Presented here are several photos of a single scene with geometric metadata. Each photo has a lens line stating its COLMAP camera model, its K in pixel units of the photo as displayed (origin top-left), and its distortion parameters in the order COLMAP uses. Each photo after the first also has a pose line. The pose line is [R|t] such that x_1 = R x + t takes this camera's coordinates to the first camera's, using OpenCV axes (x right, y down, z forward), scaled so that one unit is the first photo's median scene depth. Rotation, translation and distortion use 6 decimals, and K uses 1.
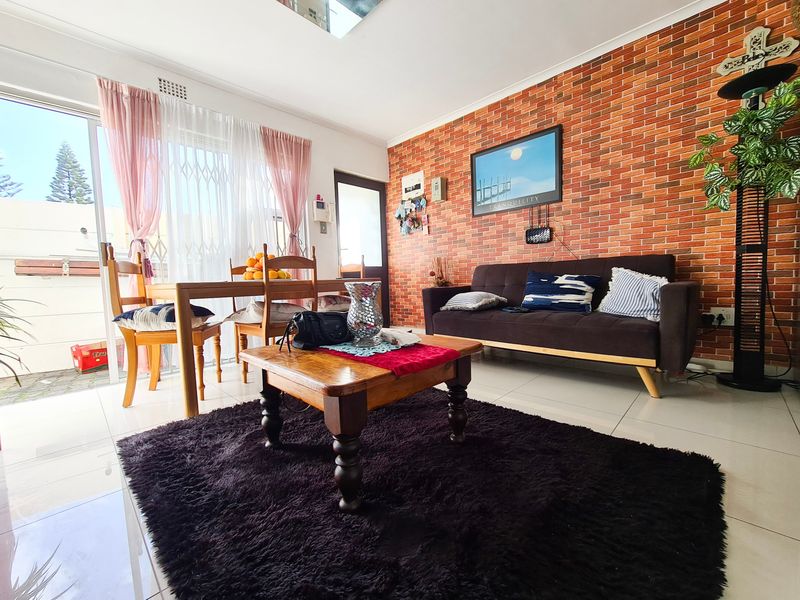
lens RADIAL K [[328.5, 0, 400.2], [0, 328.5, 303.1], [0, 0, 1]] dist [0.000180, -0.000293]
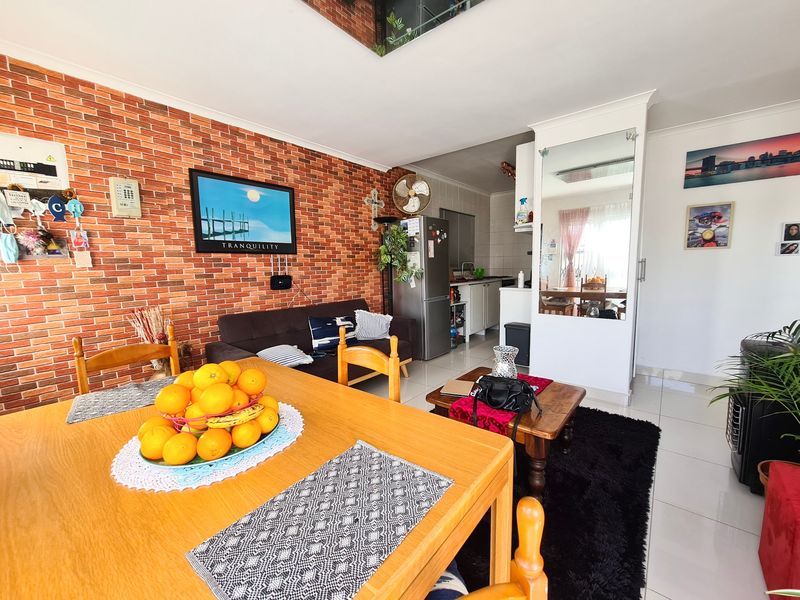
lens RADIAL K [[325.9, 0, 407.6], [0, 325.9, 301.0], [0, 0, 1]] dist [0.000694, -0.000552]
pose [[-0.095070, -0.077197, 0.992473, -0.634225], [0.092373, 0.992003, 0.086009, -0.189065], [-0.991175, 0.099855, -0.087179, 0.660465]]
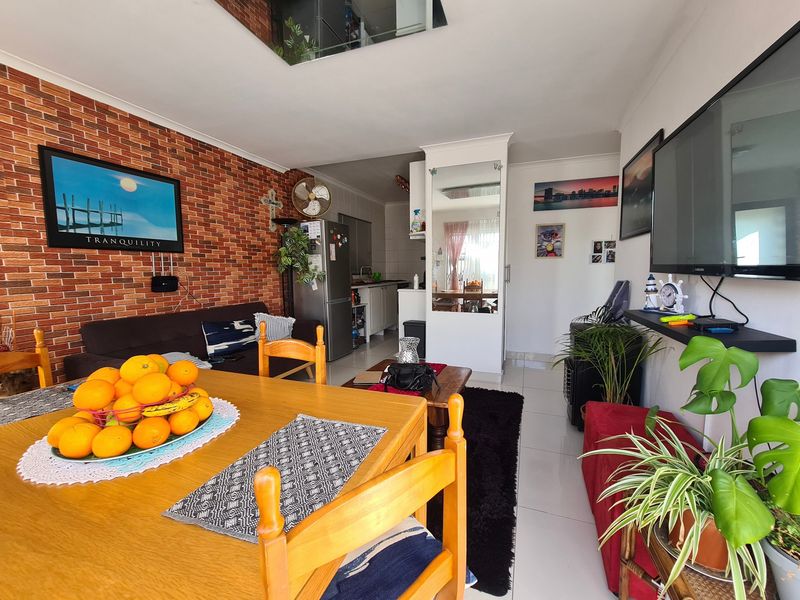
lens RADIAL K [[325.9, 0, 407.6], [0, 325.9, 301.0], [0, 0, 1]] dist [0.000694, -0.000552]
pose [[-0.407553, -0.054970, 0.911525, -0.688624], [0.083397, 0.991775, 0.097097, -0.180526], [-0.909365, 0.115590, -0.399617, 0.709825]]
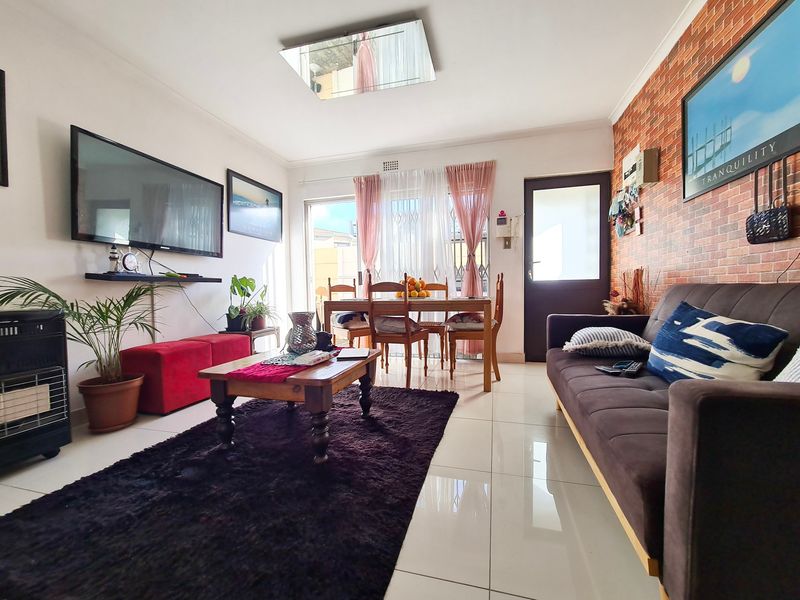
lens RADIAL K [[325.9, 0, 407.6], [0, 325.9, 301.0], [0, 0, 1]] dist [0.000694, -0.000552]
pose [[0.489687, 0.056333, -0.870077, 0.553833], [-0.063263, 0.997576, 0.028983, -0.075594], [0.869600, 0.040851, 0.492064, 0.310075]]
